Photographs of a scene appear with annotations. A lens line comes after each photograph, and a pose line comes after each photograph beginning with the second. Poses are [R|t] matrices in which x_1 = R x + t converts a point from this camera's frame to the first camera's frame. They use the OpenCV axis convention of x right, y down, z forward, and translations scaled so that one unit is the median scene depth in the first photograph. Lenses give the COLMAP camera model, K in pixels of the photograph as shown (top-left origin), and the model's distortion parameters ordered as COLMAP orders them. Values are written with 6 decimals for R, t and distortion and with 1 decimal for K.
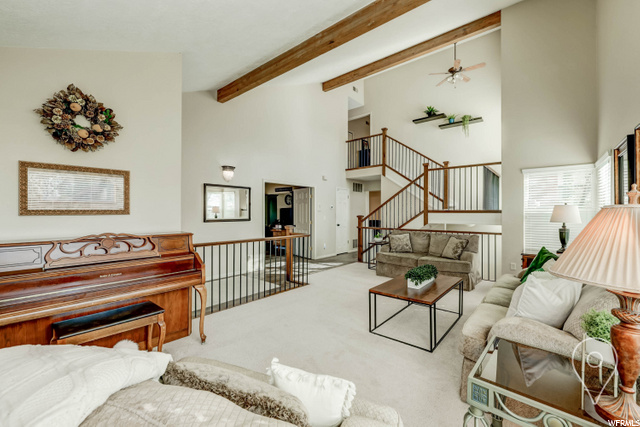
lens RADIAL K [[265.1, 0, 320.1], [0, 265.1, 211.7], [0, 0, 1]] dist [-0.001298, -0.000104]
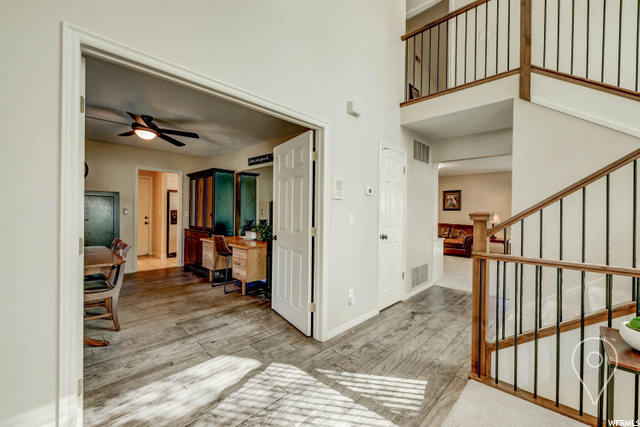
lens RADIAL K [[265.1, 0, 320.1], [0, 265.1, 211.7], [0, 0, 1]] dist [-0.001298, -0.000104]
pose [[0.998893, 0.010433, -0.045872, -0.009722], [-0.010398, 0.999945, 0.001009, 0.013070], [0.045880, -0.000531, 0.998947, 0.641100]]
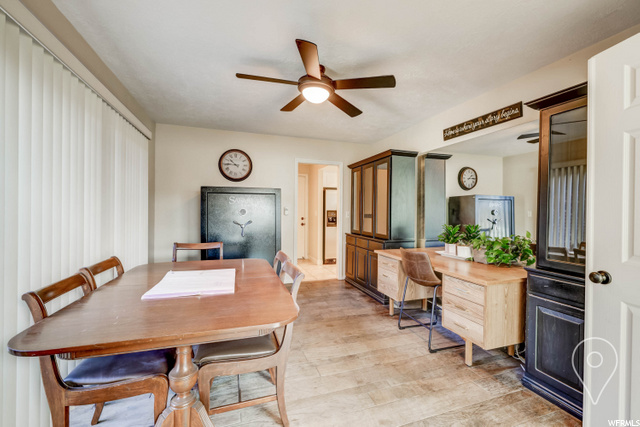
lens RADIAL K [[265.1, 0, 320.1], [0, 265.1, 211.7], [0, 0, 1]] dist [-0.001298, -0.000104]
pose [[0.861952, 0.009615, -0.506899, -0.174507], [-0.007957, 0.999954, 0.005439, 0.014091], [0.506928, -0.000655, 0.861988, 0.826147]]
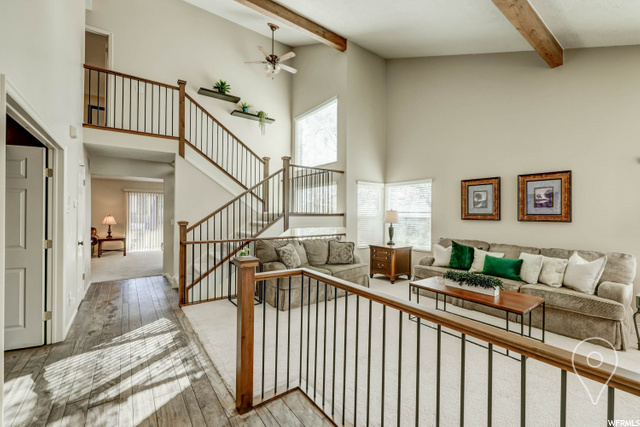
lens RADIAL K [[265.1, 0, 320.1], [0, 265.1, 211.7], [0, 0, 1]] dist [-0.001298, -0.000104]
pose [[0.223217, 0.000027, 0.974769, -0.296409], [-0.005981, 0.999981, 0.001342, -0.007984], [-0.974750, -0.006130, 0.223213, 0.540097]]
